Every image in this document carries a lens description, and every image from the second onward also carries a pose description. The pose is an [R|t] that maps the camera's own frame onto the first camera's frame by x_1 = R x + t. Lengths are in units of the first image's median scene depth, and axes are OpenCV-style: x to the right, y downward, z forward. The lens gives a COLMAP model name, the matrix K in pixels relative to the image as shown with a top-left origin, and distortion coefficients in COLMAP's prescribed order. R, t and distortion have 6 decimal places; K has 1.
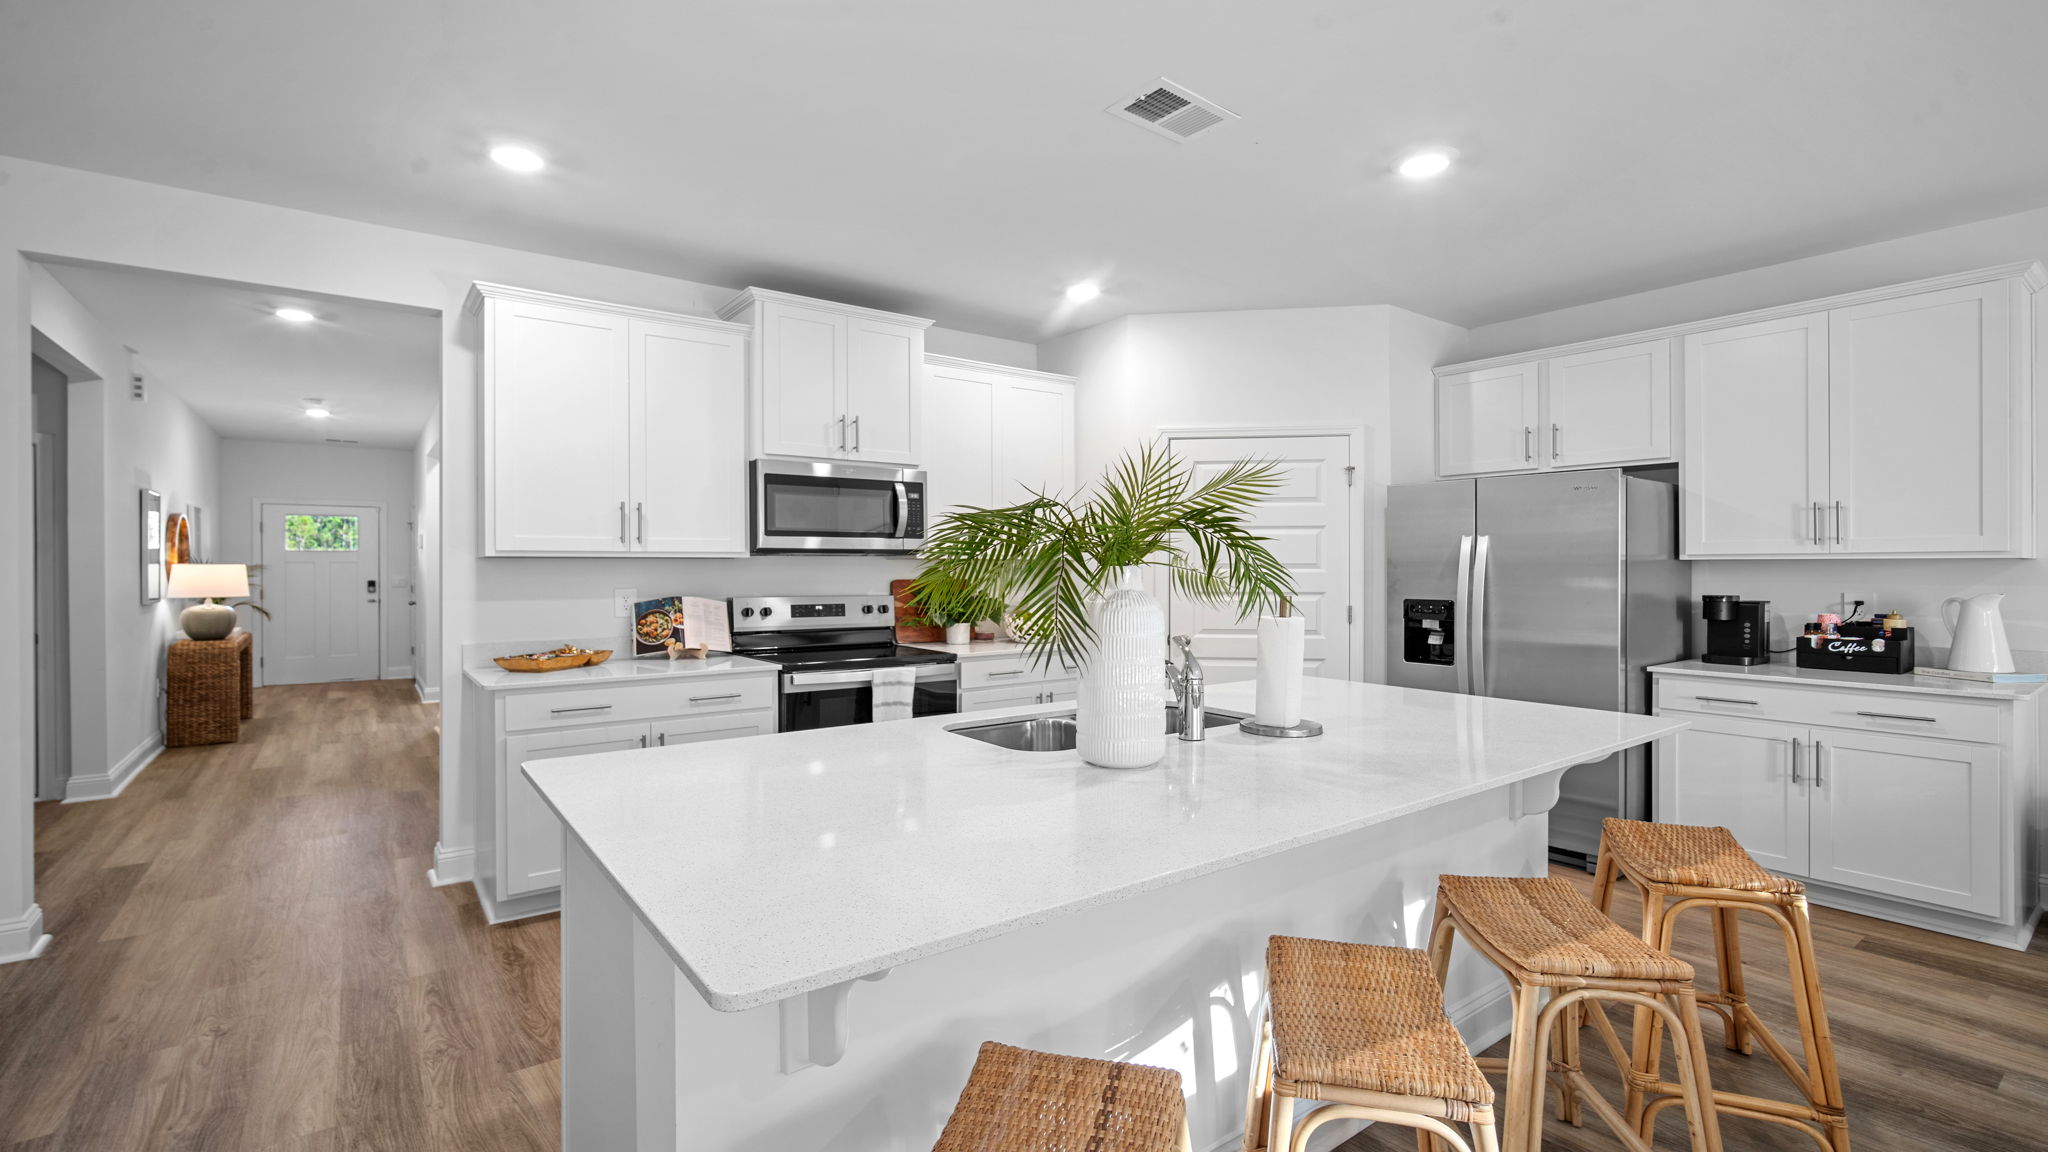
lens RADIAL K [[904.0, 0, 1021.2], [0, 904.0, 567.1], [0, 0, 1]] dist [-0.003845, 0.000672]
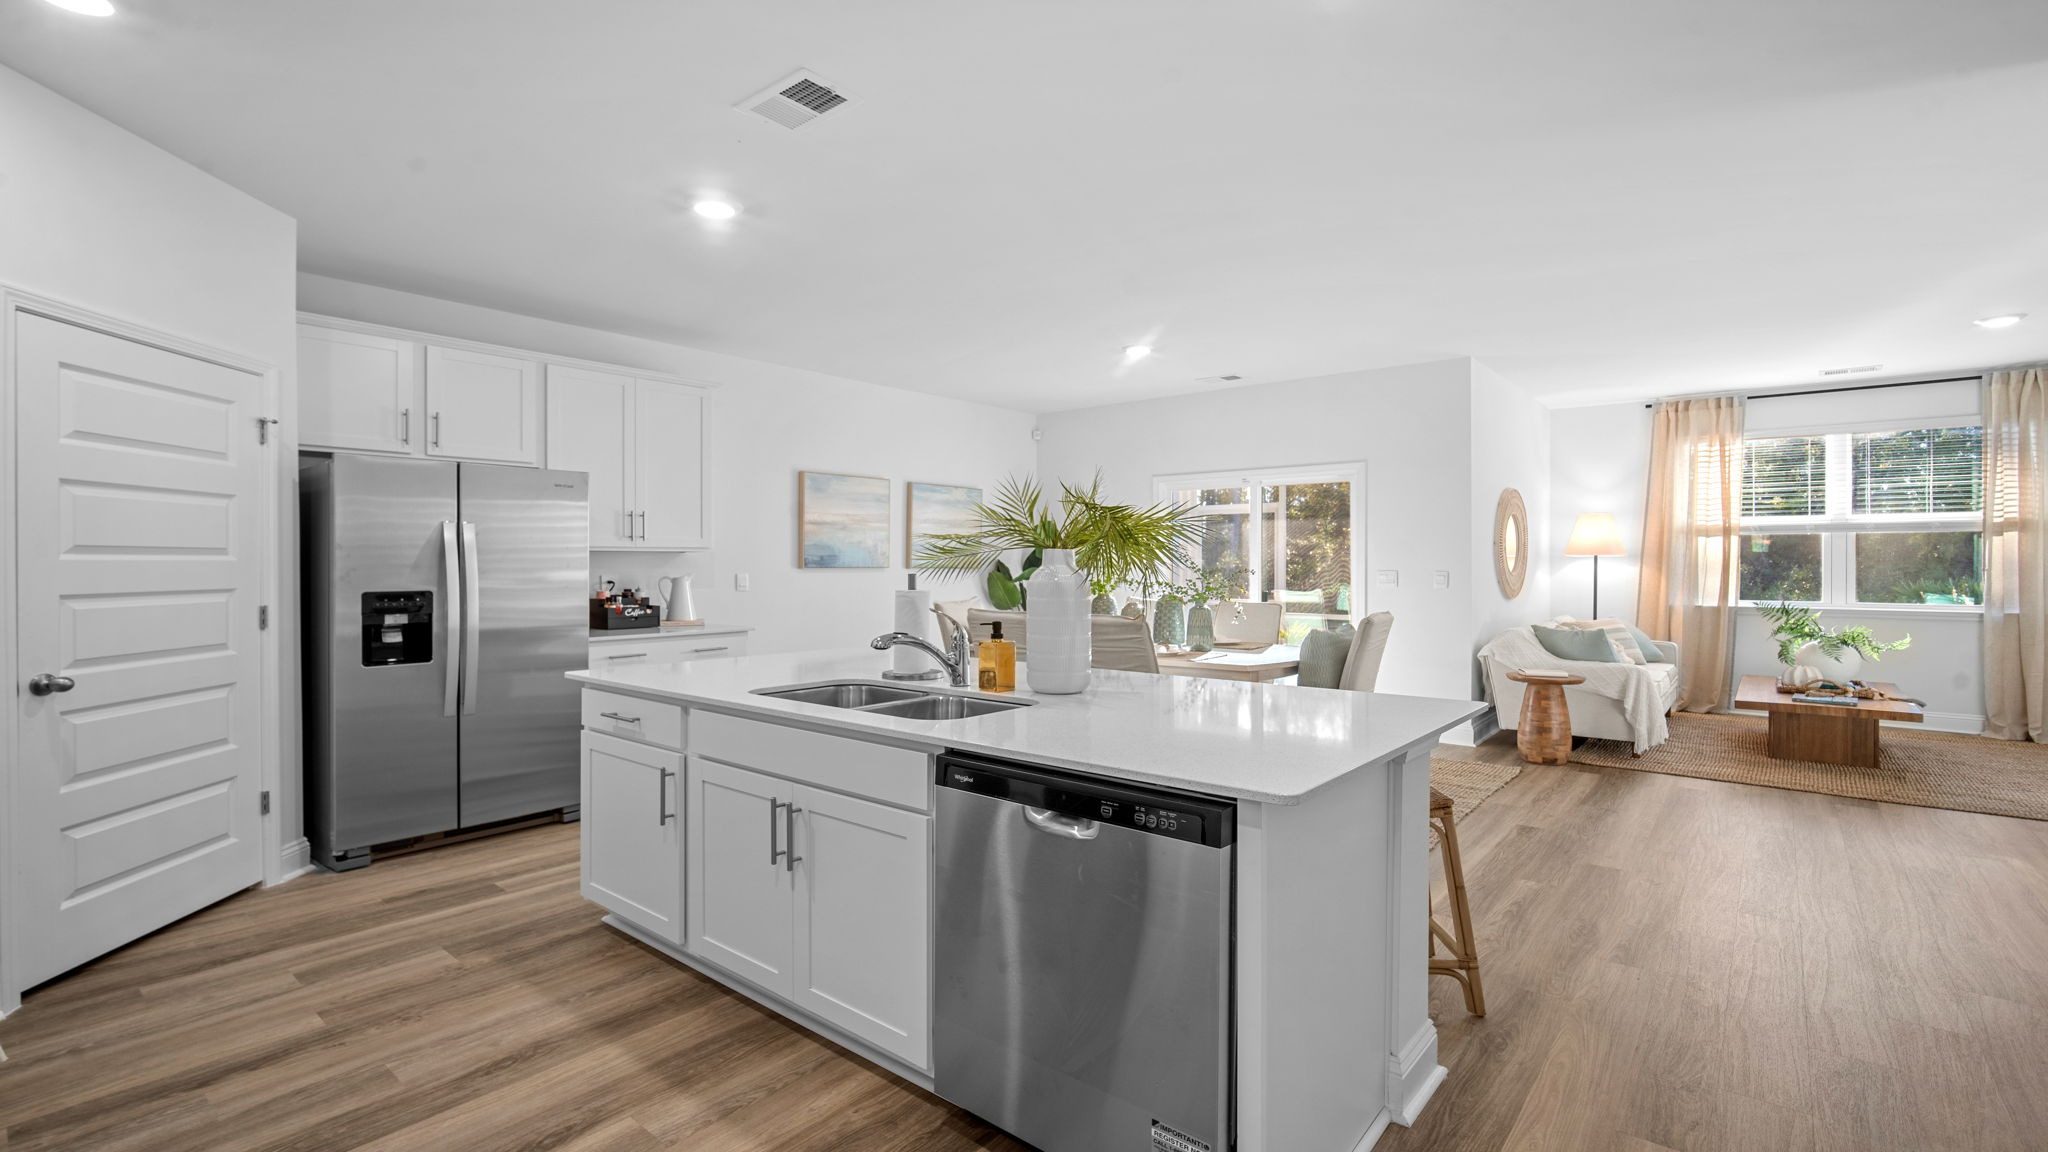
lens RADIAL K [[908.9, 0, 1024.0], [0, 908.9, 567.1], [0, 0, 1]] dist [-0.010707, 0.001178]
pose [[-0.232340, -0.004088, 0.972626, -0.602671], [0.000714, 0.999990, 0.004373, 0.009744], [-0.972634, 0.001710, -0.232335, 0.678121]]
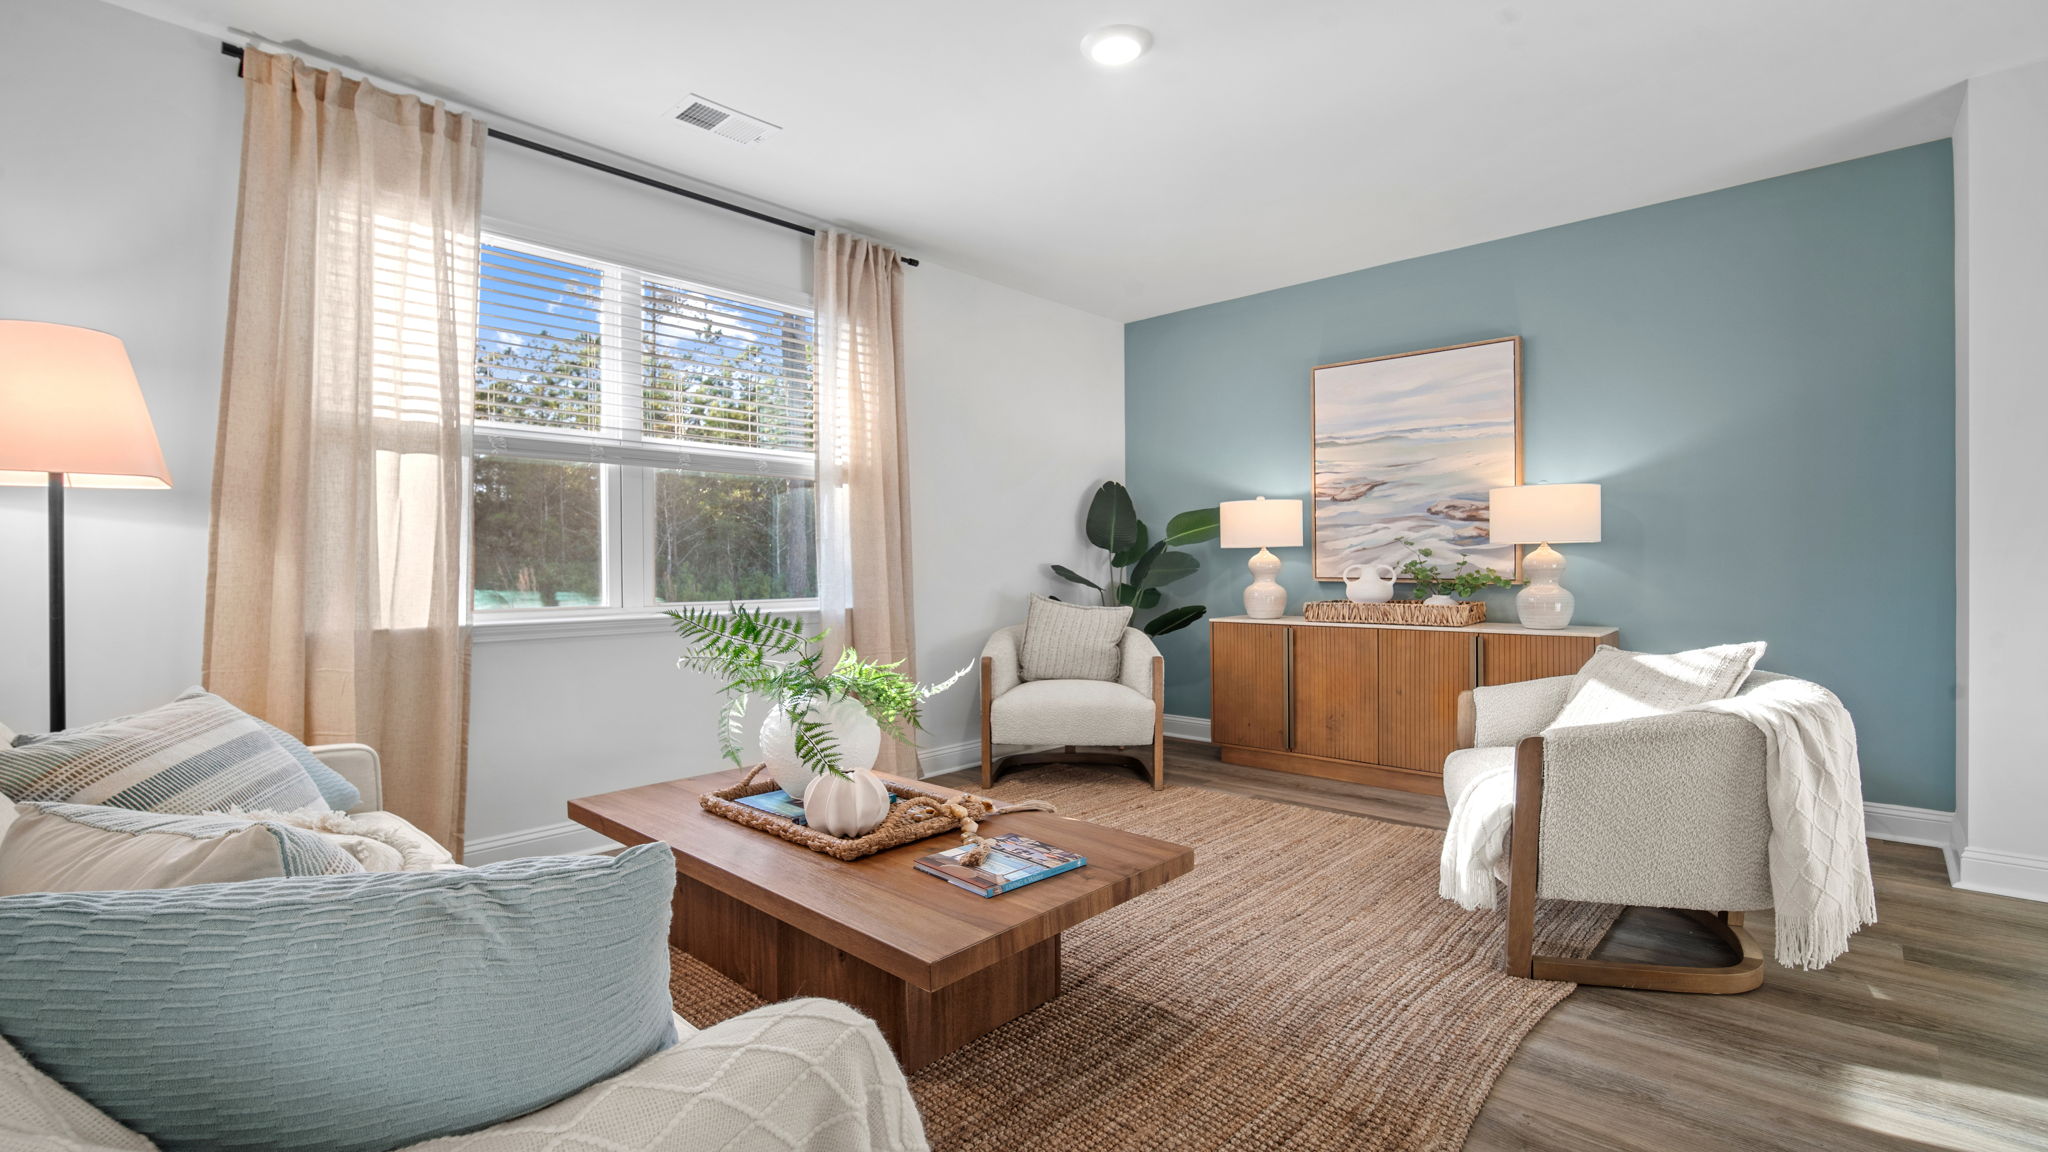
lens RADIAL K [[919.5, 0, 1015.1], [0, 919.5, 567.8], [0, 0, 1]] dist [-0.003377, 0.000375]
pose [[-0.983788, 0.007304, -0.179186, 0.560143], [0.006960, 0.999973, 0.002544, 0.052352], [0.179200, 0.001256, -0.983812, -0.336964]]
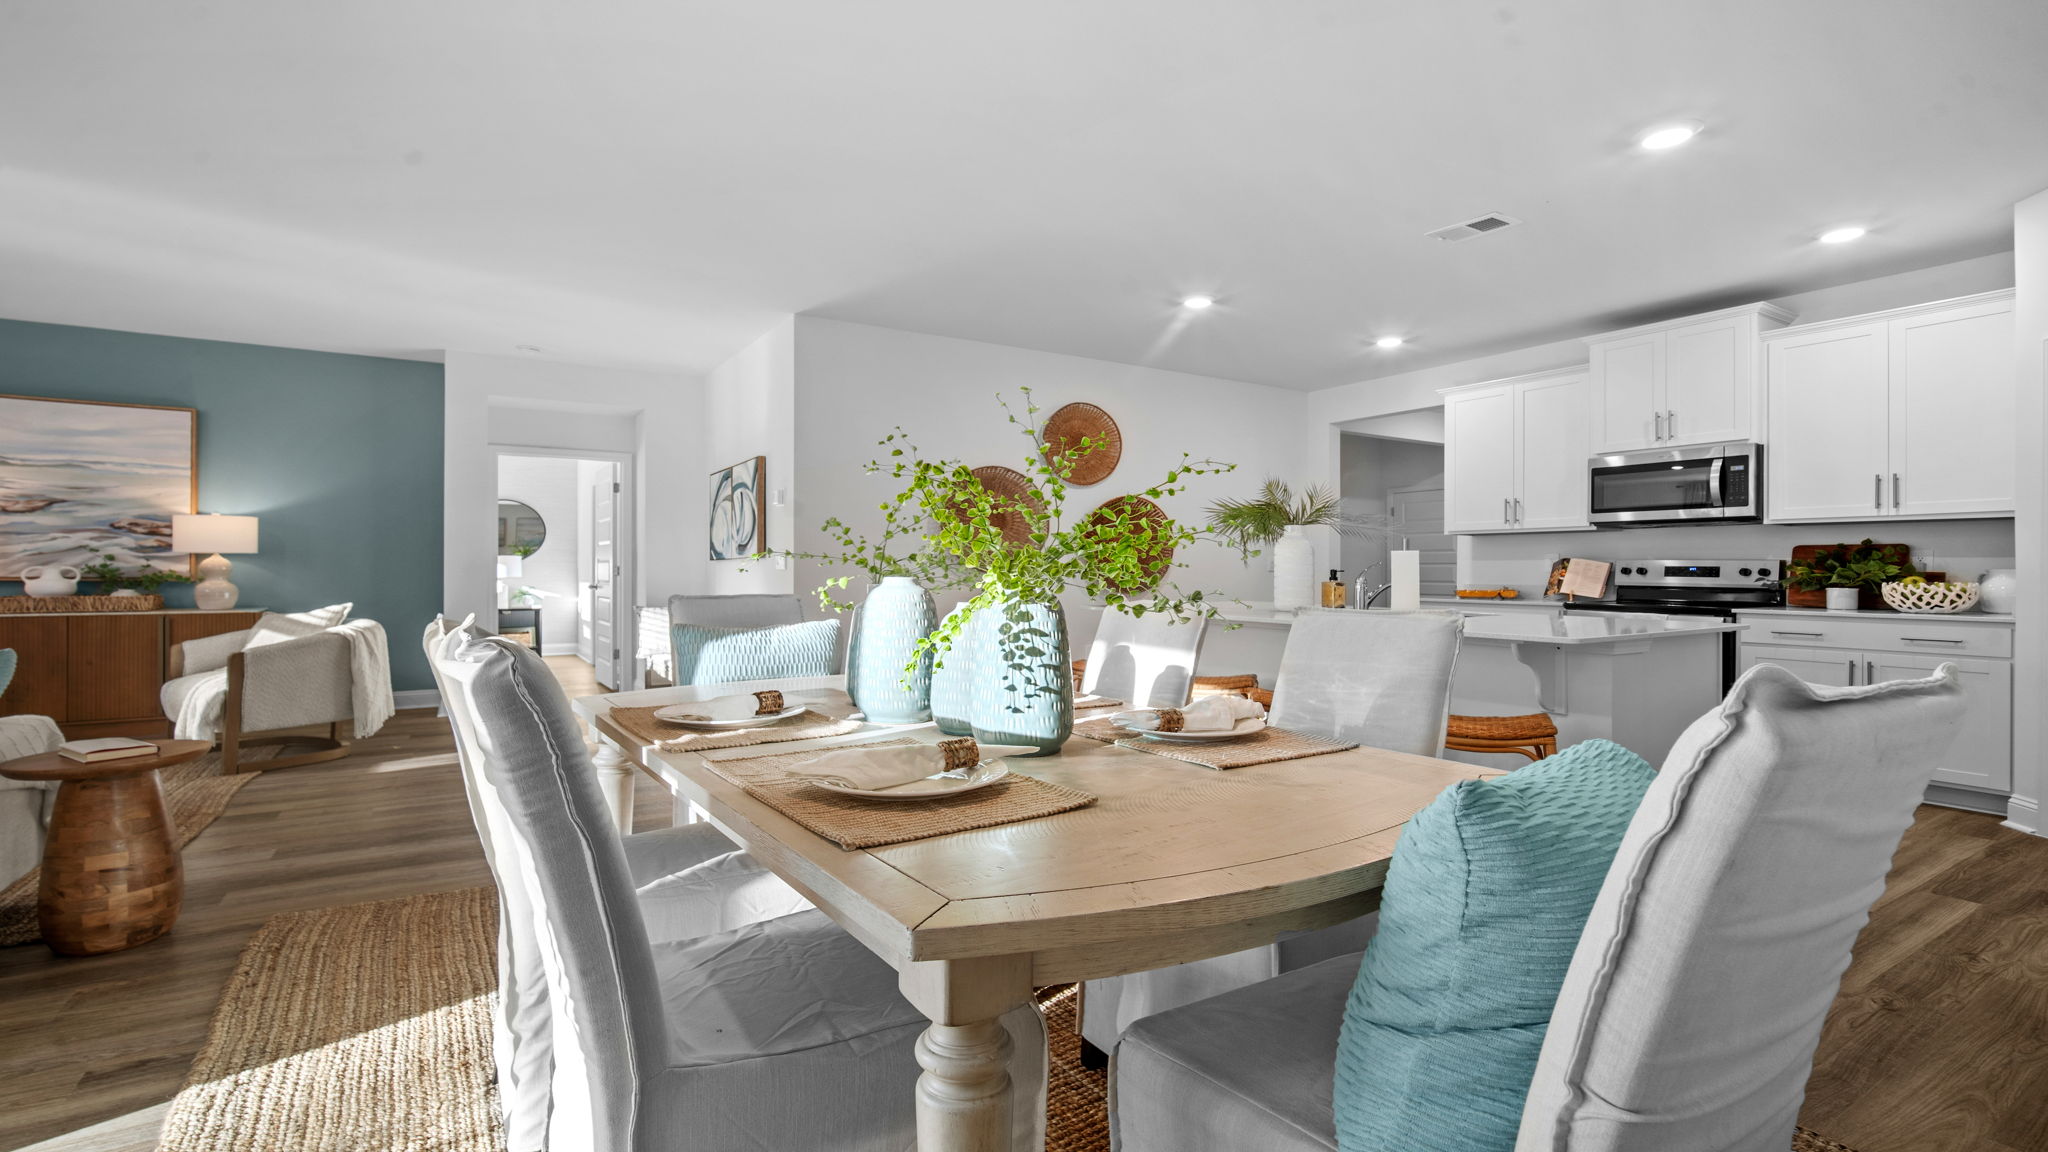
lens RADIAL K [[908.9, 0, 1024.0], [0, 908.9, 567.1], [0, 0, 1]] dist [-0.010707, 0.001178]
pose [[-0.080161, -0.000826, -0.996782, 1.208120], [-0.002711, 0.999996, -0.000610, 0.052498], [0.996778, 0.002653, -0.080163, 0.246516]]
